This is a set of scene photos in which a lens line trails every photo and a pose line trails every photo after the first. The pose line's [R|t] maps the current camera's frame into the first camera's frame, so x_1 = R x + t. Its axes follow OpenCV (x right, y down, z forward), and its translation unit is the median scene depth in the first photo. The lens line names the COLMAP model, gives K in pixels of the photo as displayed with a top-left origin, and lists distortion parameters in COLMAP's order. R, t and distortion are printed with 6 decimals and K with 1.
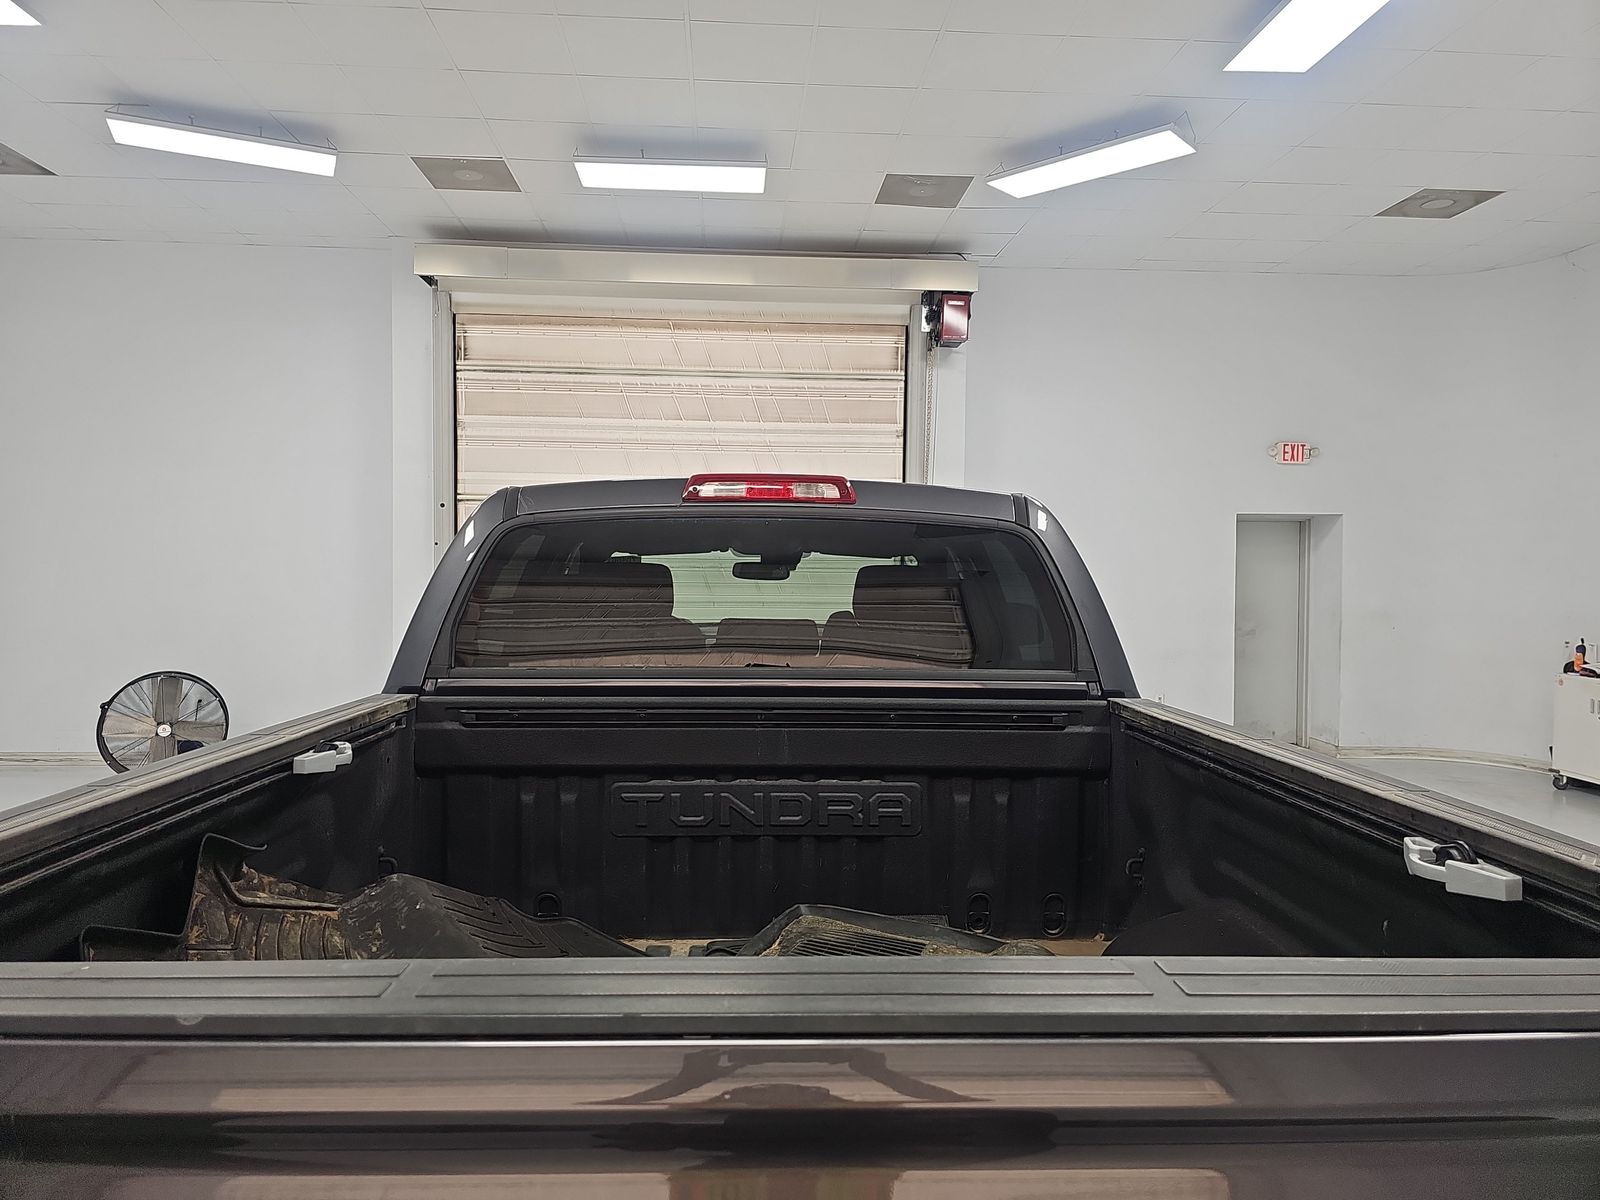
lens RADIAL K [[1048.8, 0, 797.0], [0, 1048.8, 594.7], [0, 0, 1]] dist [0.027433, -0.031407]
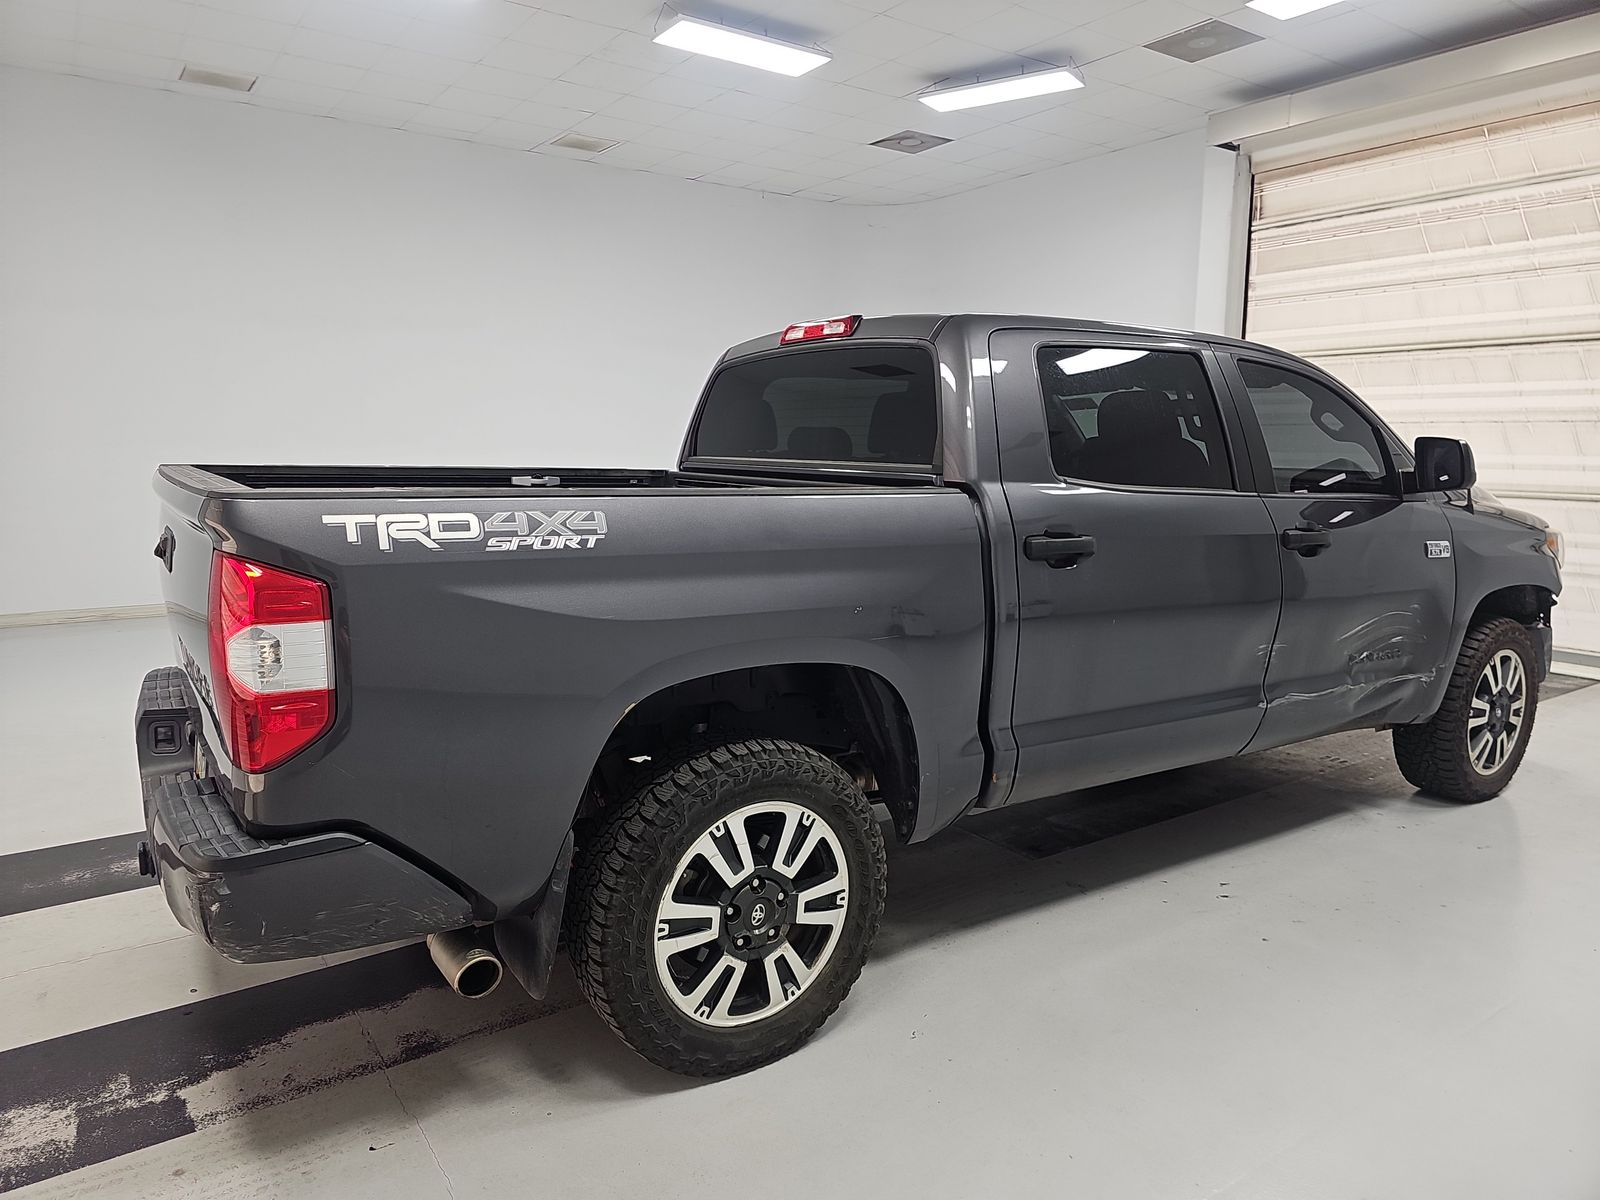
lens RADIAL K [[1048.8, 0, 792.6], [0, 1048.8, 596.8], [0, 0, 1]] dist [0.027433, -0.031407]
pose [[0.518740, 0.116948, -0.846896, 0.355863], [-0.023369, 0.992169, 0.122695, 0.023861], [0.854613, -0.043856, 0.517411, 0.072199]]
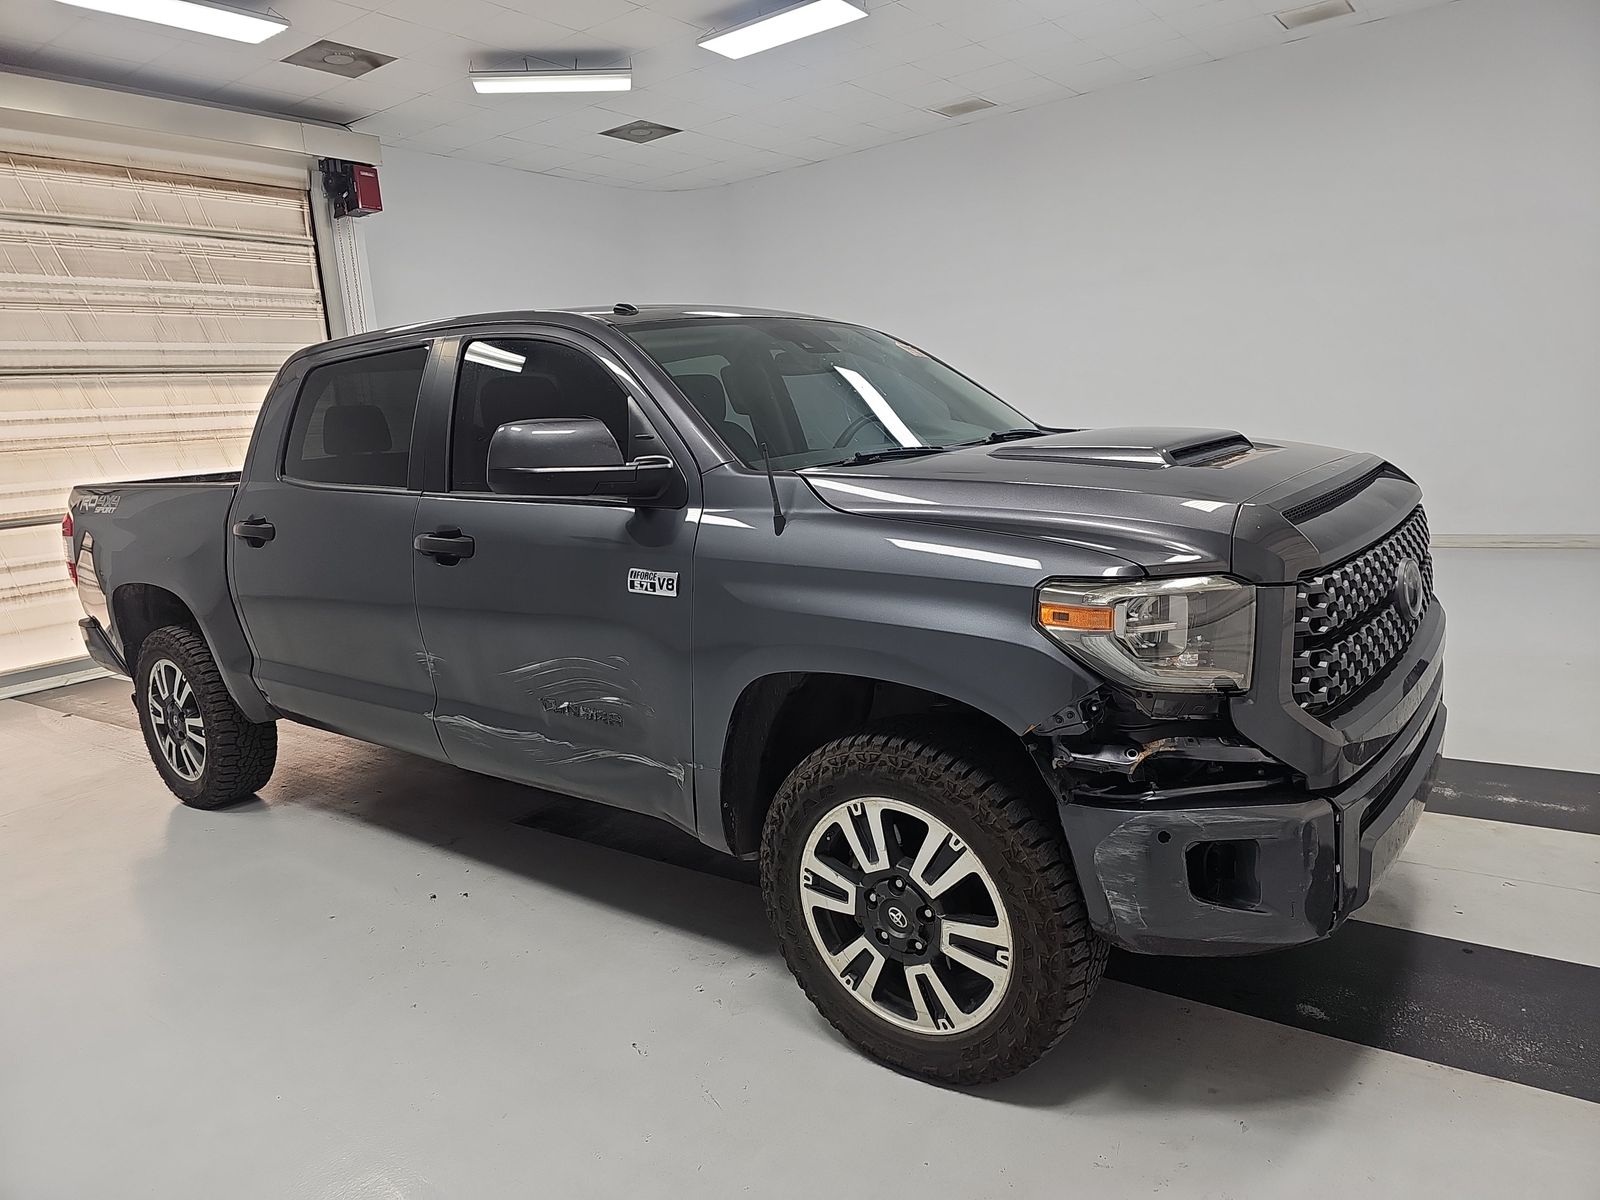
lens RADIAL K [[1048.8, 0, 795.7], [0, 1048.8, 601.8], [0, 0, 1]] dist [0.027433, -0.031407]
pose [[0.630034, -0.194367, 0.751850, -0.463058], [0.091201, 0.979990, 0.176921, -0.001727], [-0.771194, -0.042896, 0.635154, -0.037769]]
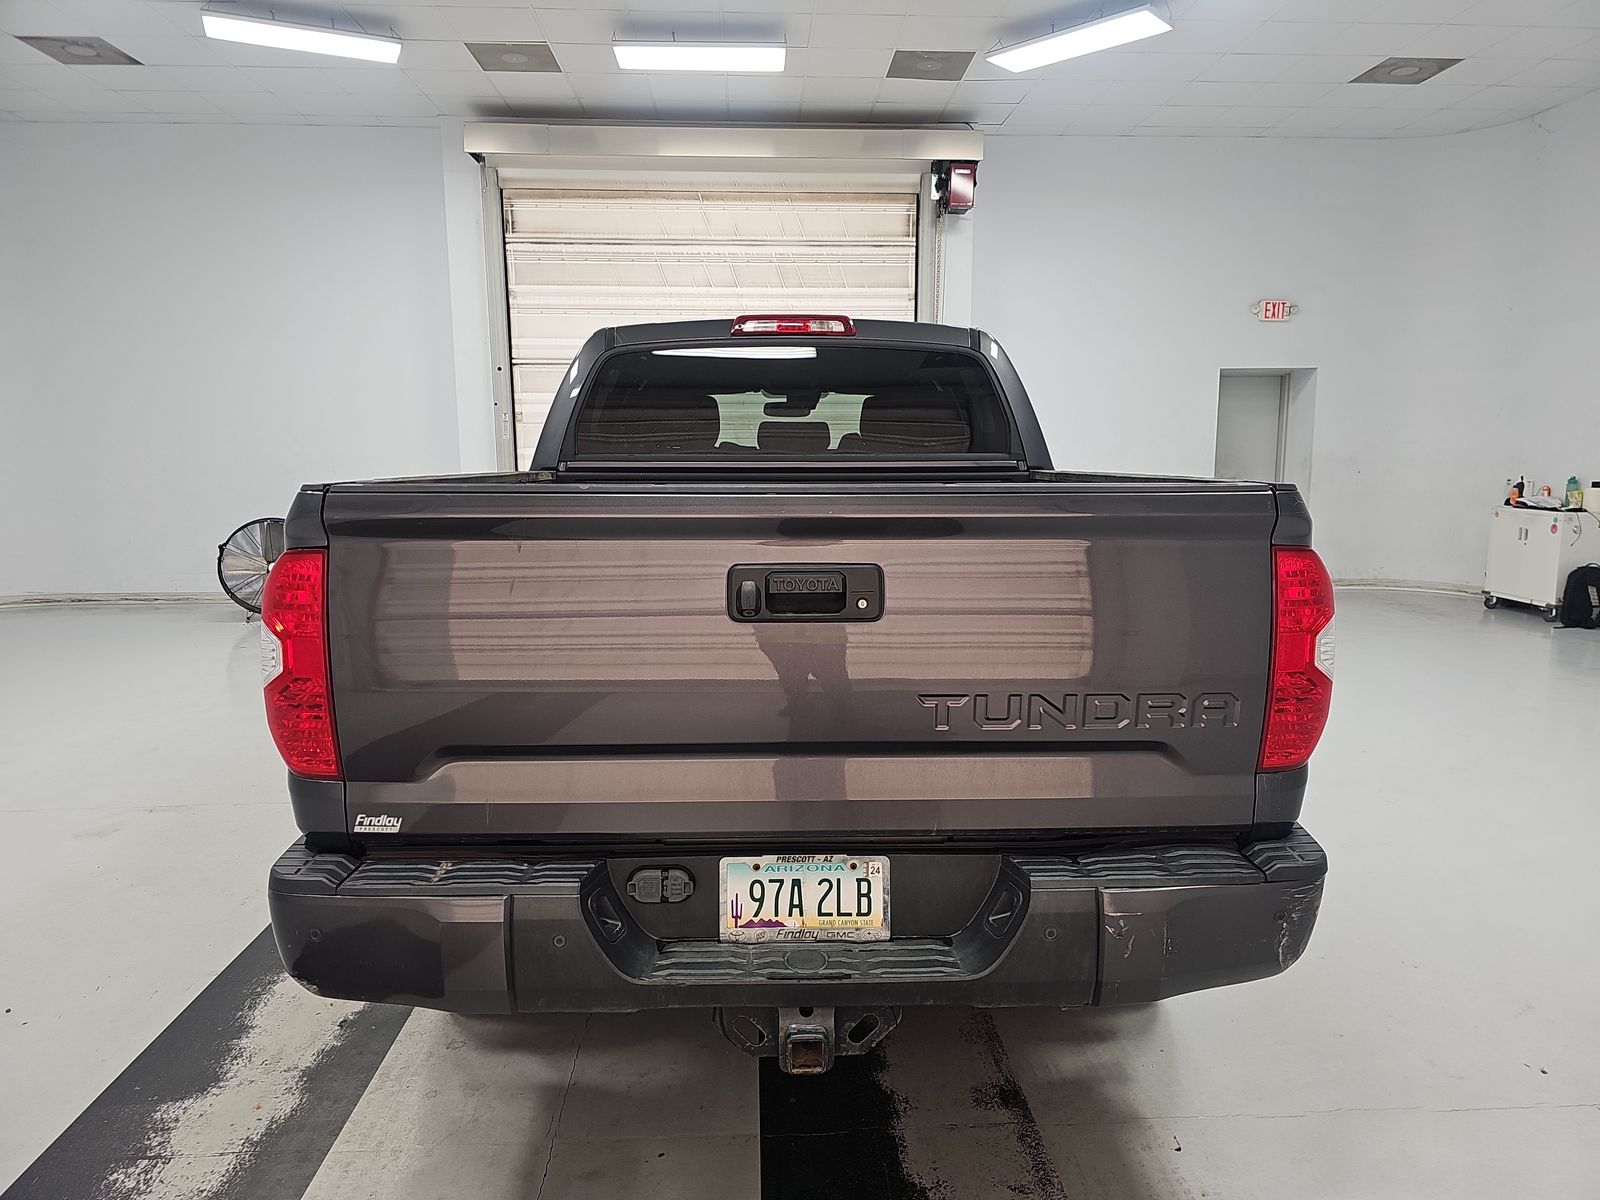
lens RADIAL K [[1048.8, 0, 812.5], [0, 1048.8, 605.8], [0, 0, 1]] dist [0.027433, -0.031407]
pose [[0.999889, -0.010924, -0.010155, 0.002760], [0.012106, 0.992114, 0.124755, 0.028991], [0.008712, -0.124864, 0.992136, -0.132570]]
